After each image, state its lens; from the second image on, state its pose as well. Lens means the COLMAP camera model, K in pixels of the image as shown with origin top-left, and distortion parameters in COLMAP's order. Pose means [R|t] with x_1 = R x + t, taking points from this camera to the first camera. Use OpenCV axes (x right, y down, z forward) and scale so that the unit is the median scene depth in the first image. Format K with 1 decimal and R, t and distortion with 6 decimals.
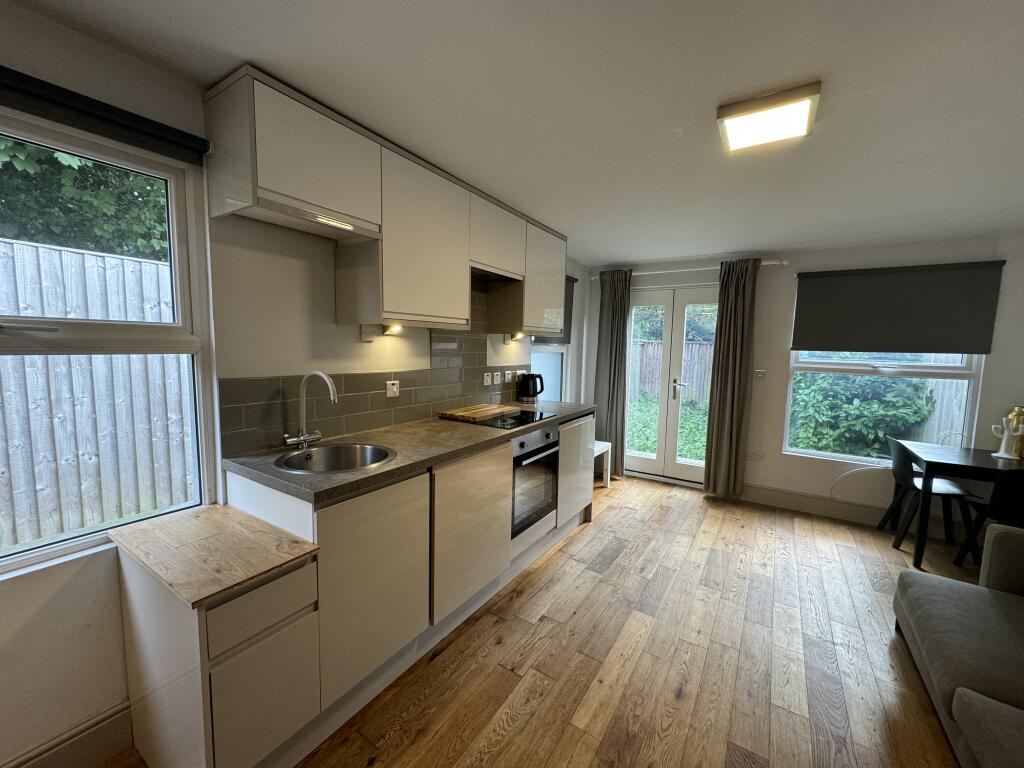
lens RADIAL K [[405.8, 0, 512.0], [0, 405.8, 384.0], [0, 0, 1]] dist [-0.001874, 0.000275]
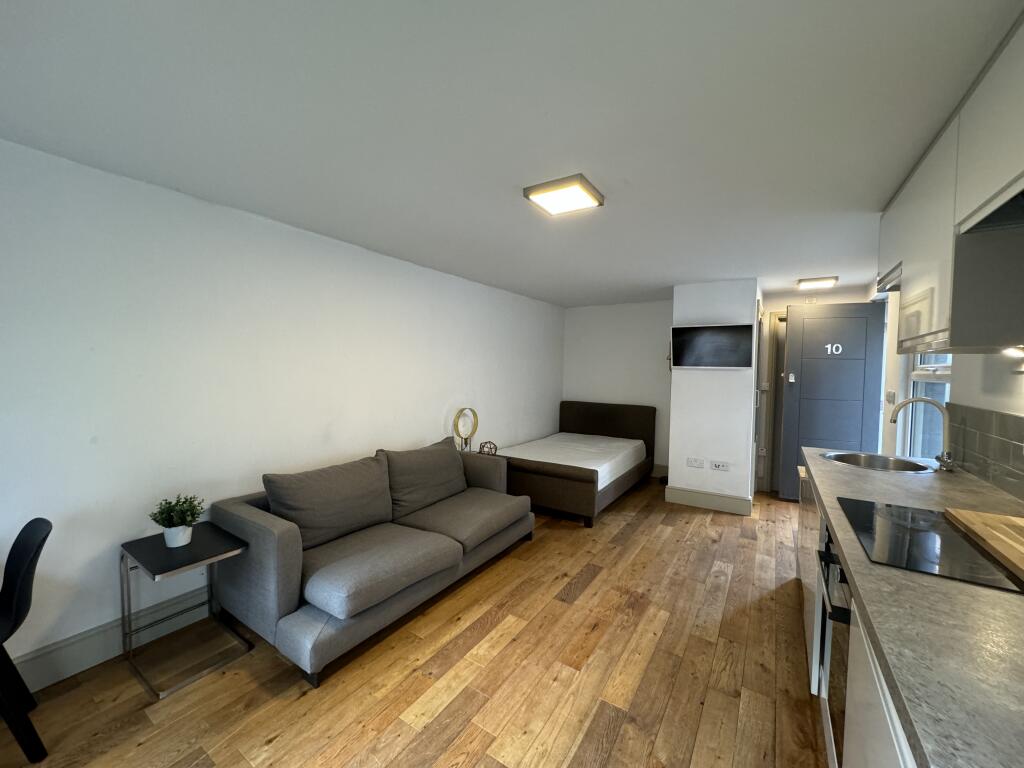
lens RADIAL K [[413.6, 0, 512.0], [0, 413.6, 384.0], [0, 0, 1]] dist [0.013130, 0.000044]
pose [[-0.999350, -0.034851, -0.009182, 0.344686], [-0.035773, 0.990182, 0.135130, -0.093930], [0.004382, 0.135371, -0.990785, 1.068914]]
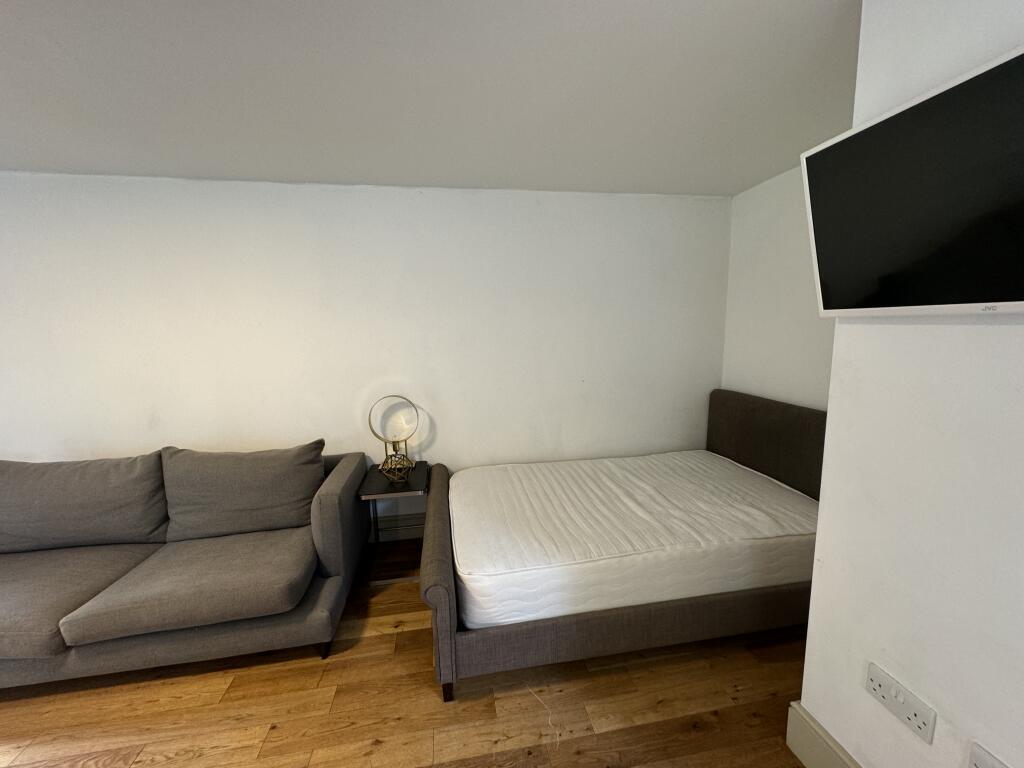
lens RADIAL K [[405.8, 0, 512.0], [0, 405.8, 384.0], [0, 0, 1]] dist [-0.001874, 0.000275]
pose [[-0.677439, -0.111723, 0.727045, -0.211477], [0.075949, 0.972492, 0.220208, -0.031159], [-0.731647, 0.204396, -0.650319, 0.247691]]
